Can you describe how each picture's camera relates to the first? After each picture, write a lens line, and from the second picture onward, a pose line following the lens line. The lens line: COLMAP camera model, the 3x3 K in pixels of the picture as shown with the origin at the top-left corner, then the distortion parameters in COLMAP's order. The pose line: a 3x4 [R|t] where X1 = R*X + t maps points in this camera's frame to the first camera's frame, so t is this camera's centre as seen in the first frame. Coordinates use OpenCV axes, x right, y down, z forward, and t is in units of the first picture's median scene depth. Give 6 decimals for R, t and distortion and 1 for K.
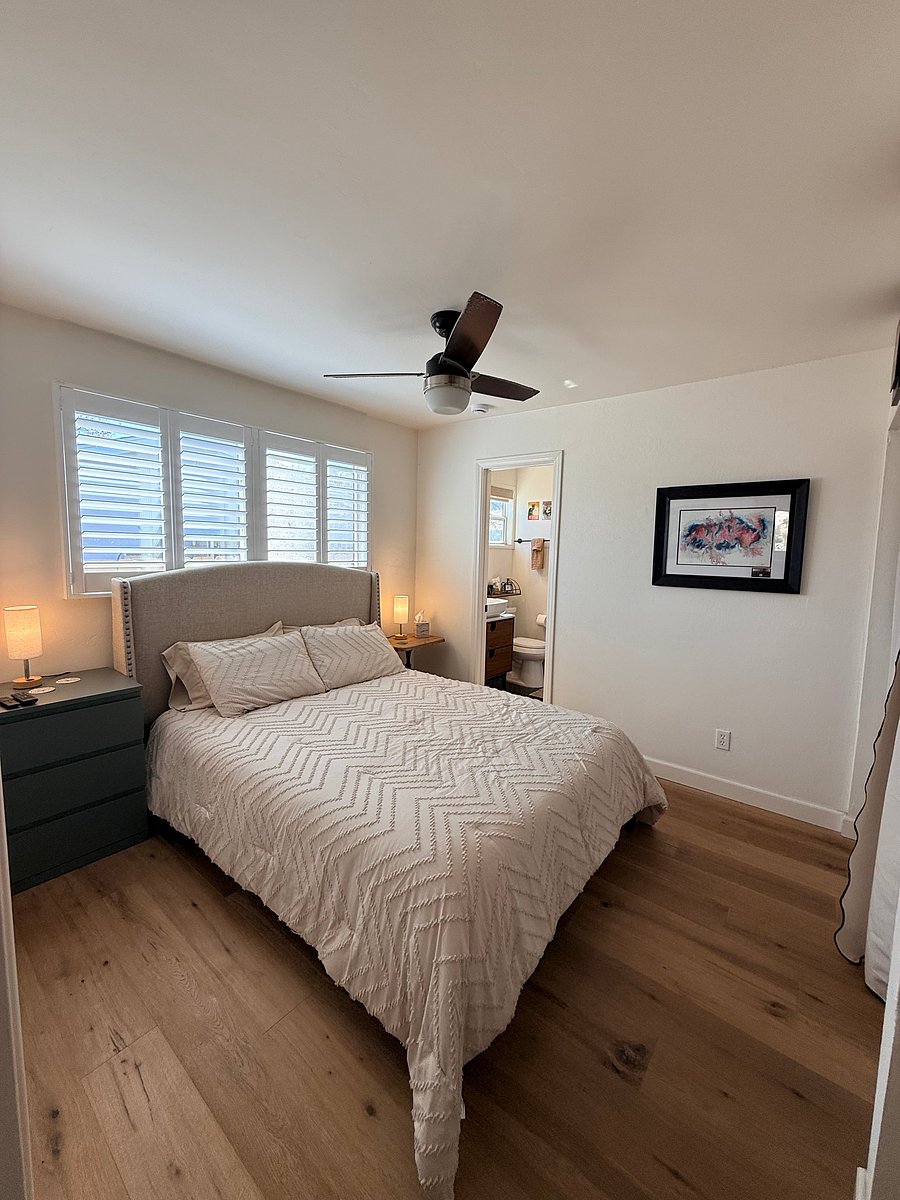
lens RADIAL K [[476.6, 0, 449.0], [0, 476.6, 595.8], [0, 0, 1]] dist [-0.000041, -0.000089]
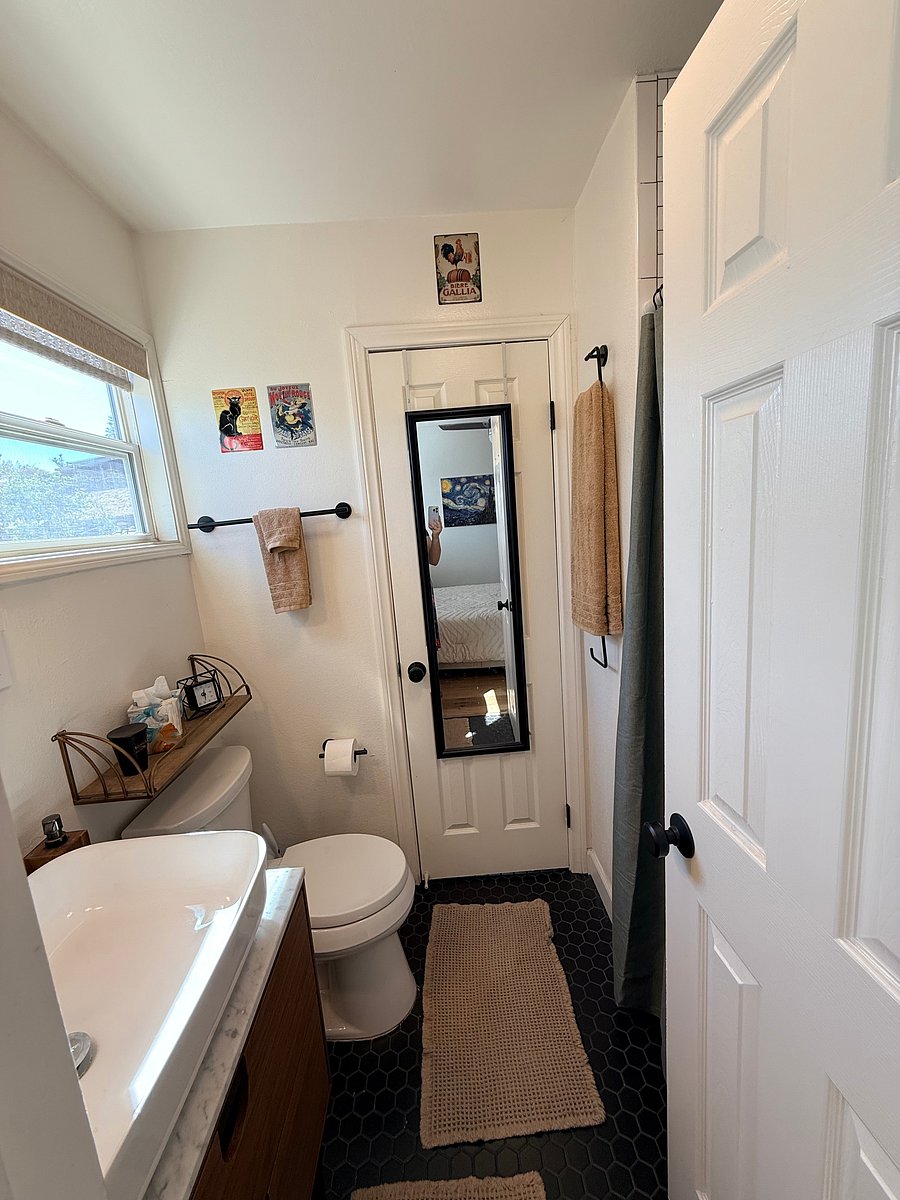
lens RADIAL K [[476.6, 0, 449.0], [0, 476.6, 595.8], [0, 0, 1]] dist [-0.000041, -0.000089]
pose [[0.753236, -0.195681, 0.627969, 0.082116], [0.164352, 0.980430, 0.108374, -0.098546], [-0.636886, 0.021577, 0.770656, 0.842054]]
